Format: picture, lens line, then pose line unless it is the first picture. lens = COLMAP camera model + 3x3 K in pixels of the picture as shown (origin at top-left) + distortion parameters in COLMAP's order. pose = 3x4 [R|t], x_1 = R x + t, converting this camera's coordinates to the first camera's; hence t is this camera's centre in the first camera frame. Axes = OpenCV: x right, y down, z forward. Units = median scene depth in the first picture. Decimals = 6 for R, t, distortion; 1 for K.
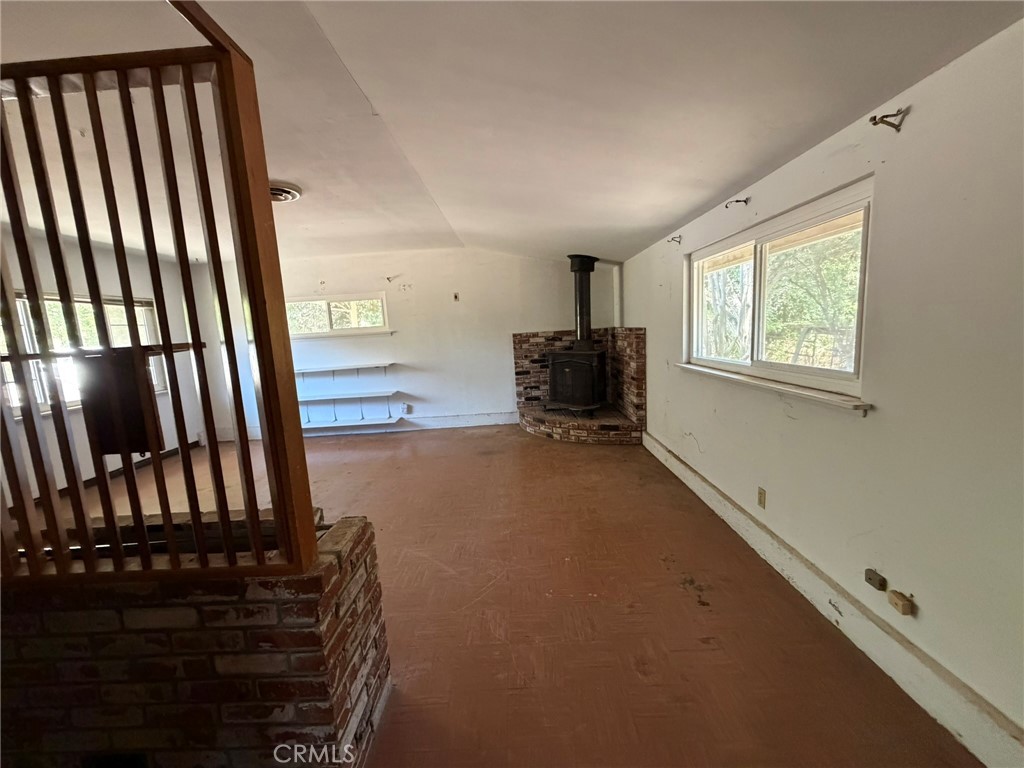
lens RADIAL K [[409.6, 0, 514.9], [0, 409.6, 382.5], [0, 0, 1]] dist [-0.002952, -0.000102]
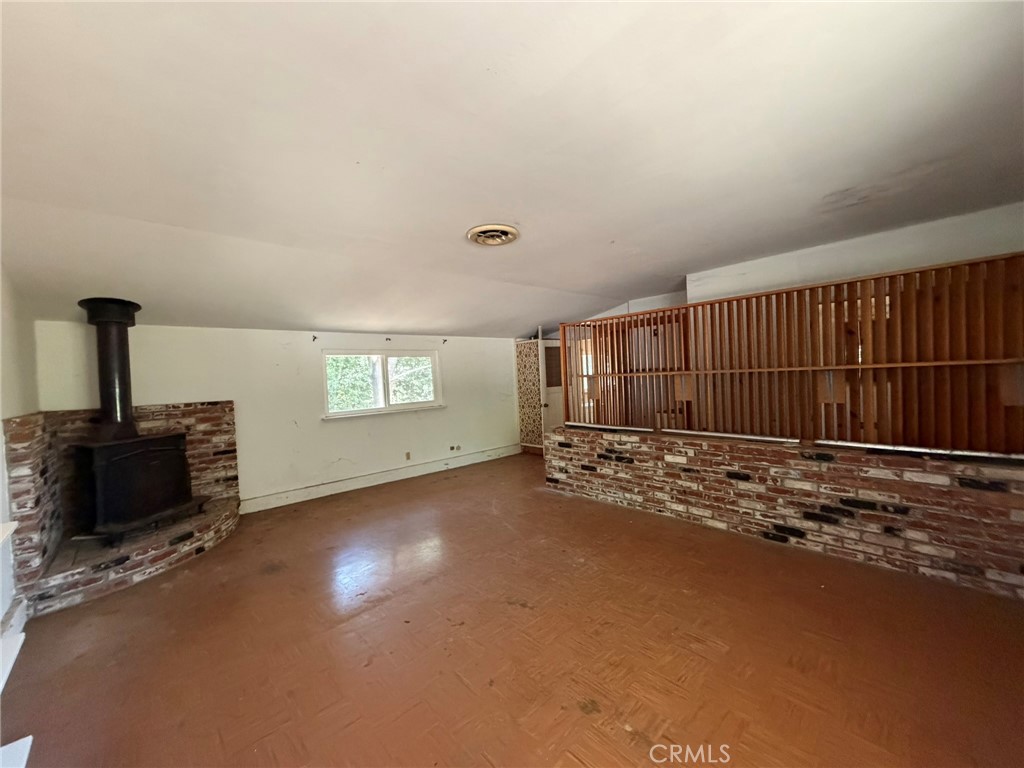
lens RADIAL K [[409.6, 0, 514.9], [0, 409.6, 388.1], [0, 0, 1]] dist [-0.002952, -0.000102]
pose [[-0.691122, 0.071128, 0.719229, -0.727954], [0.181570, 0.980317, 0.077526, -0.087768], [-0.699559, 0.184170, -0.690434, 0.947662]]
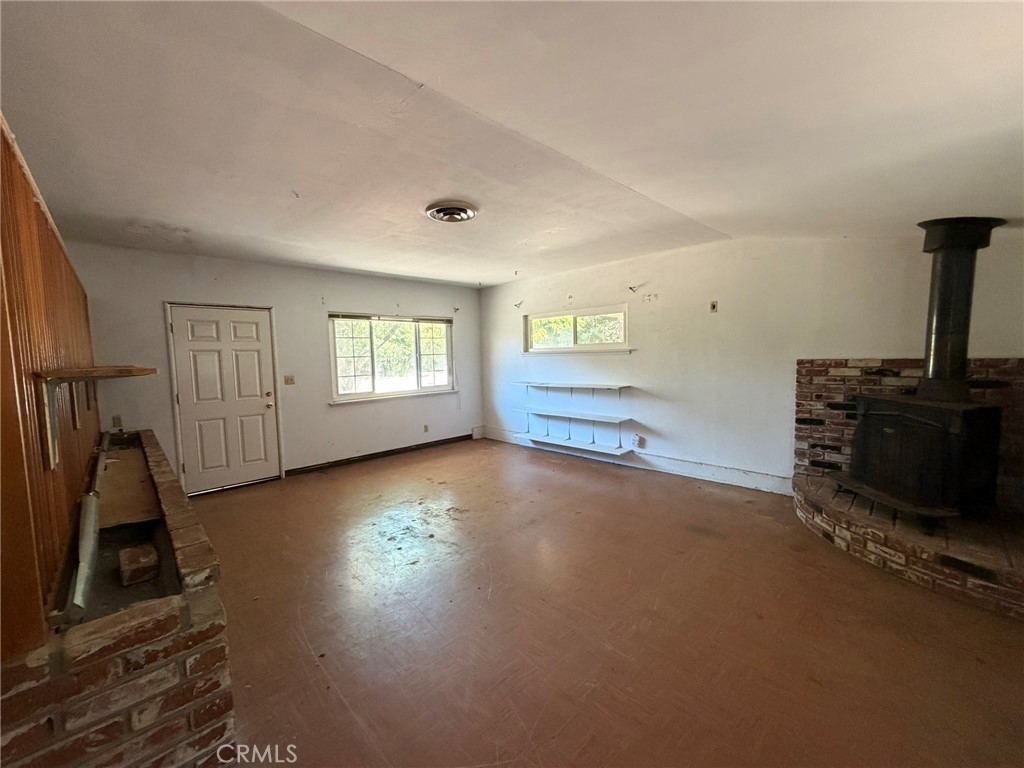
lens RADIAL K [[409.6, 0, 518.5], [0, 409.6, 382.4], [0, 0, 1]] dist [-0.002952, -0.000102]
pose [[0.697293, 0.094981, -0.710466, 0.153122], [-0.113634, 0.993295, 0.021265, -0.046775], [0.707722, 0.065905, 0.703410, 0.231722]]
